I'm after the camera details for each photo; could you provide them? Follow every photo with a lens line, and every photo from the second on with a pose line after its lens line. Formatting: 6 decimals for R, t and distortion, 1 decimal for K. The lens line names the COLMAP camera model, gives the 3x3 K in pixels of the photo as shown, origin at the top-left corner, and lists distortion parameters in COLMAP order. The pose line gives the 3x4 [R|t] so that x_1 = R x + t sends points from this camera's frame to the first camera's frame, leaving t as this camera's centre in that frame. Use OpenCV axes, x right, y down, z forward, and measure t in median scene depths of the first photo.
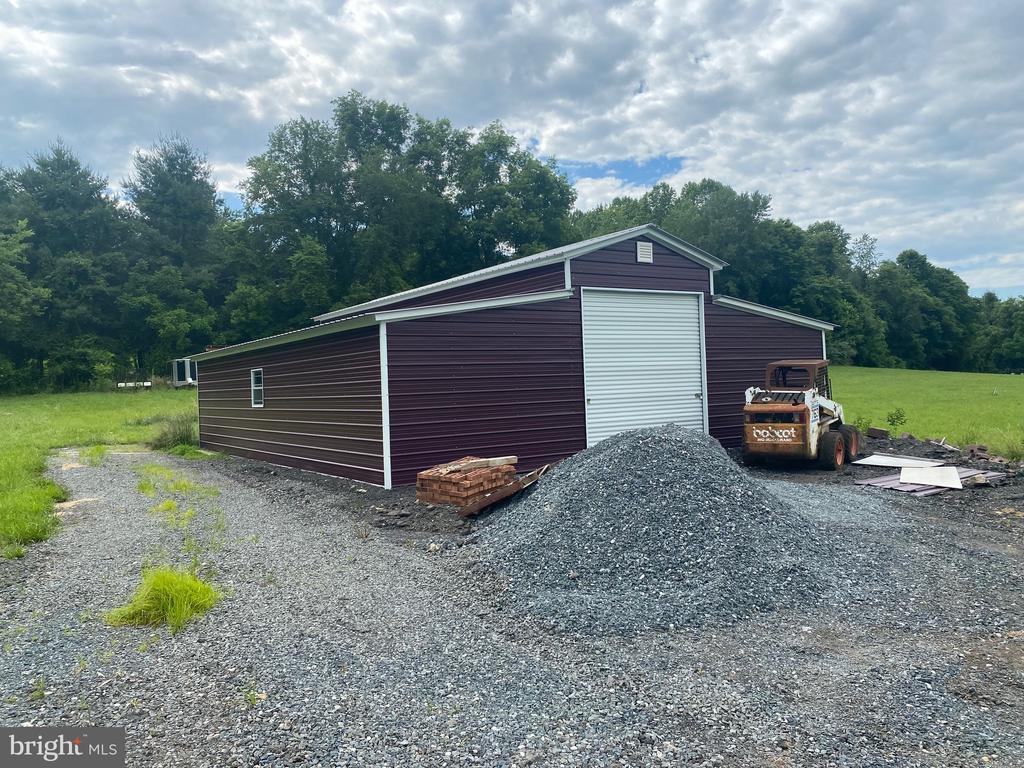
lens RADIAL K [[767.7, 0, 511.4], [0, 767.7, 371.5], [0, 0, 1]] dist [0.007769, -0.005827]
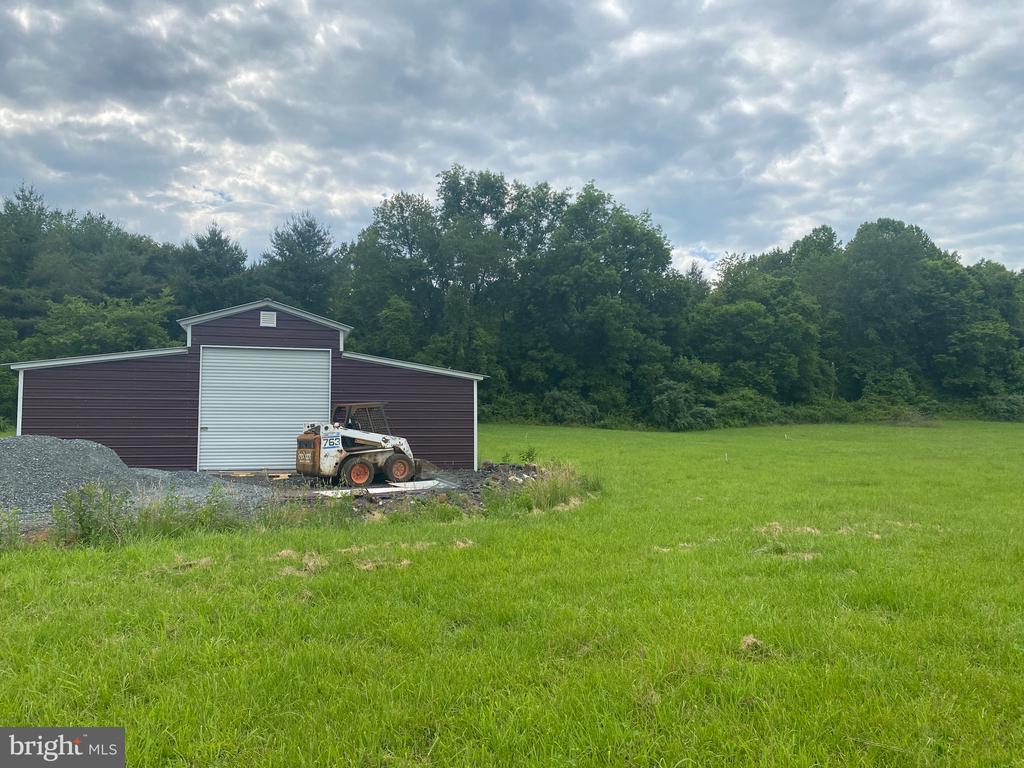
lens RADIAL K [[763.0, 0, 512.0], [0, 763.0, 384.0], [0, 0, 1]] dist [0.061641, -0.097564]
pose [[0.952272, 0.013022, -0.304972, 0.234201], [-0.026666, 0.998819, -0.040614, 0.000071], [0.304083, 0.046808, 0.951495, -0.032357]]
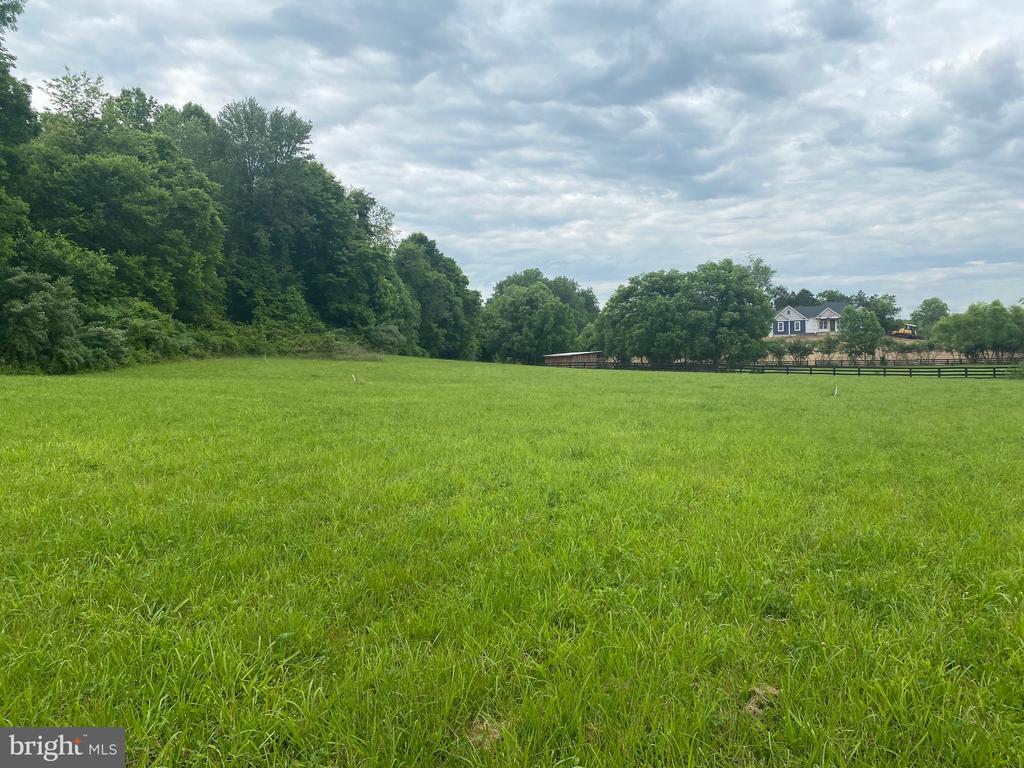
lens RADIAL K [[756.7, 0, 513.5], [0, 756.7, 362.6], [0, 0, 1]] dist [-0.004815, -0.001205]
pose [[0.750605, 0.017107, 0.660530, 0.004017], [-0.014102, 0.999852, -0.009869, 0.010181], [-0.660601, -0.001907, 0.750735, 0.494243]]
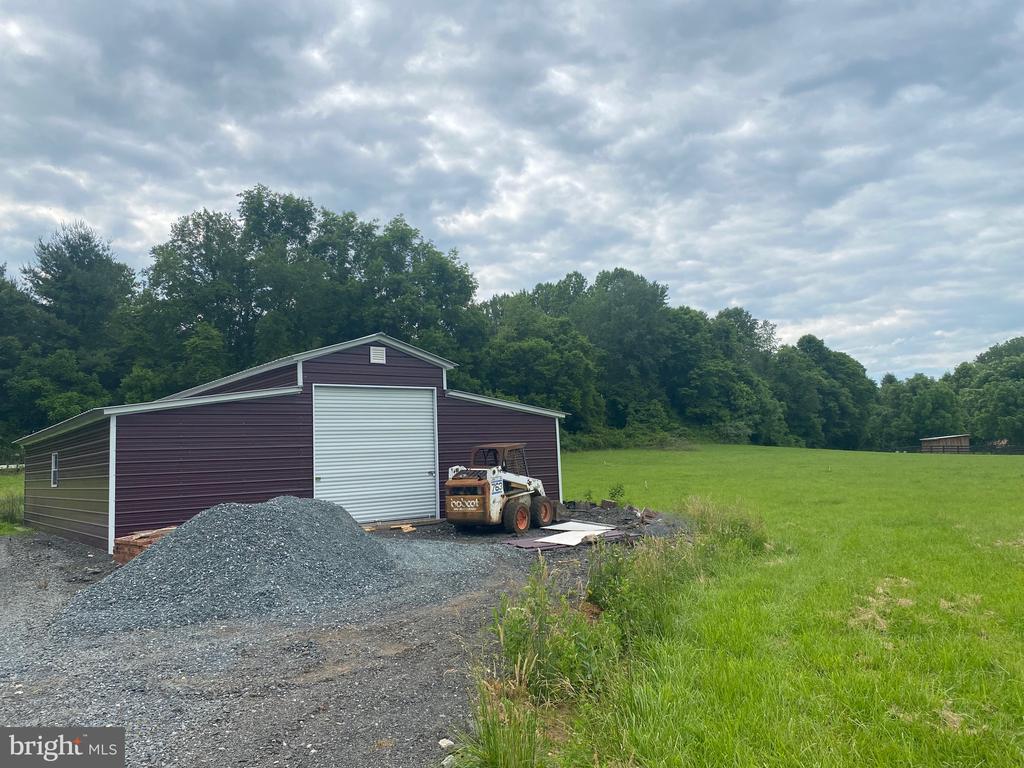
lens RADIAL K [[763.0, 0, 512.0], [0, 763.0, 384.0], [0, 0, 1]] dist [0.061641, -0.097564]
pose [[0.997605, 0.001939, 0.069148, 0.071826], [0.004028, 0.996283, -0.086046, -0.001045], [-0.069058, 0.086118, 0.993889, -0.051113]]
